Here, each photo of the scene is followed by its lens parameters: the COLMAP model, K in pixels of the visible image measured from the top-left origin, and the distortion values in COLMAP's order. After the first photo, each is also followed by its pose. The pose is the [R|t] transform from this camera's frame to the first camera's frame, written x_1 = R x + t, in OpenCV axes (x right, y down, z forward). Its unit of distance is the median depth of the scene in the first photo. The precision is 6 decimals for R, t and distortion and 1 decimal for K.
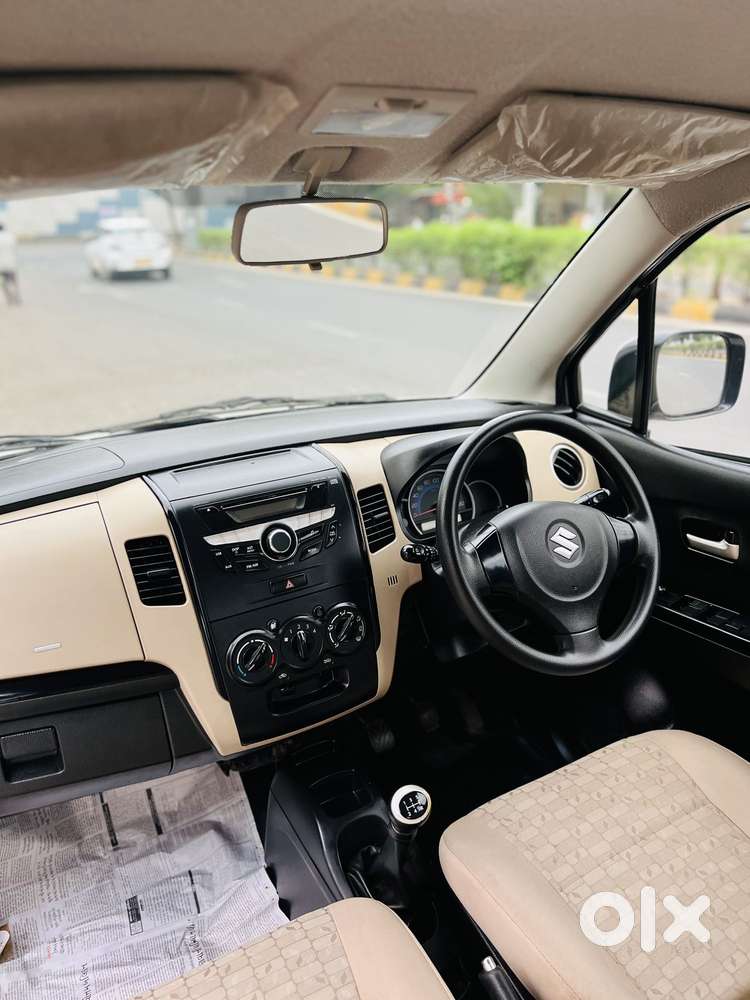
lens RADIAL K [[746.9, 0, 375.0], [0, 746.9, 500.0], [0, 0, 1]] dist [0.067210, -0.085005]
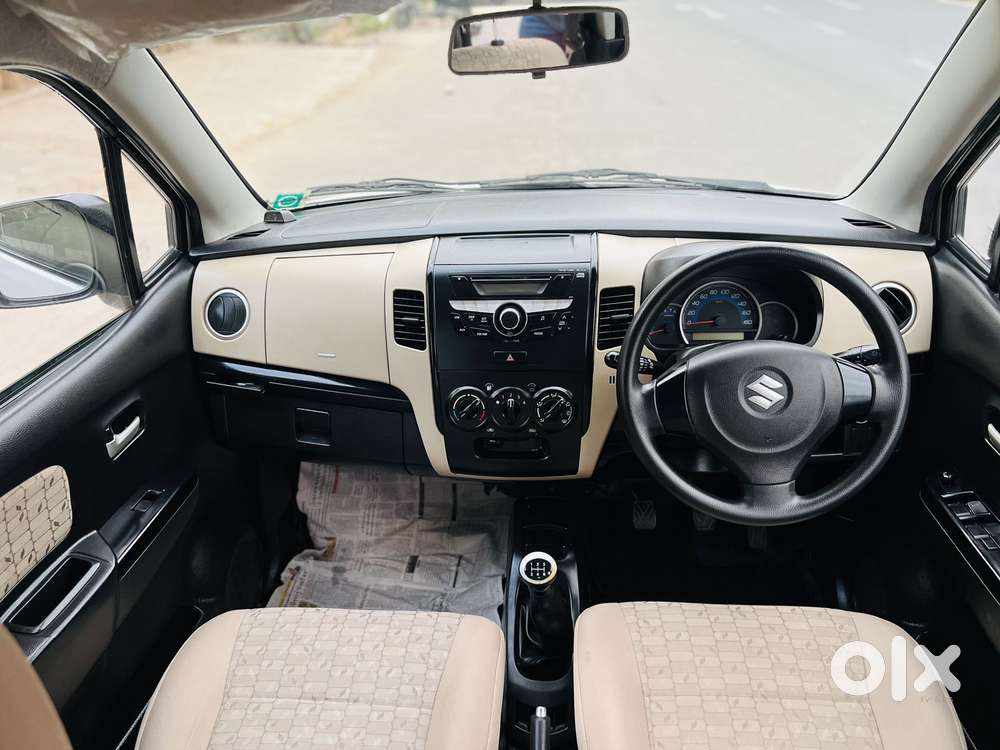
lens RADIAL K [[746.9, 0, 485.9], [0, 746.9, 375.7], [0, 0, 1]] dist [0.067210, -0.085005]
pose [[0.830587, 0.275462, -0.483989, 0.405136], [-0.180032, 0.955246, 0.234720, -0.119213], [0.526985, -0.107822, 0.843007, 0.016277]]
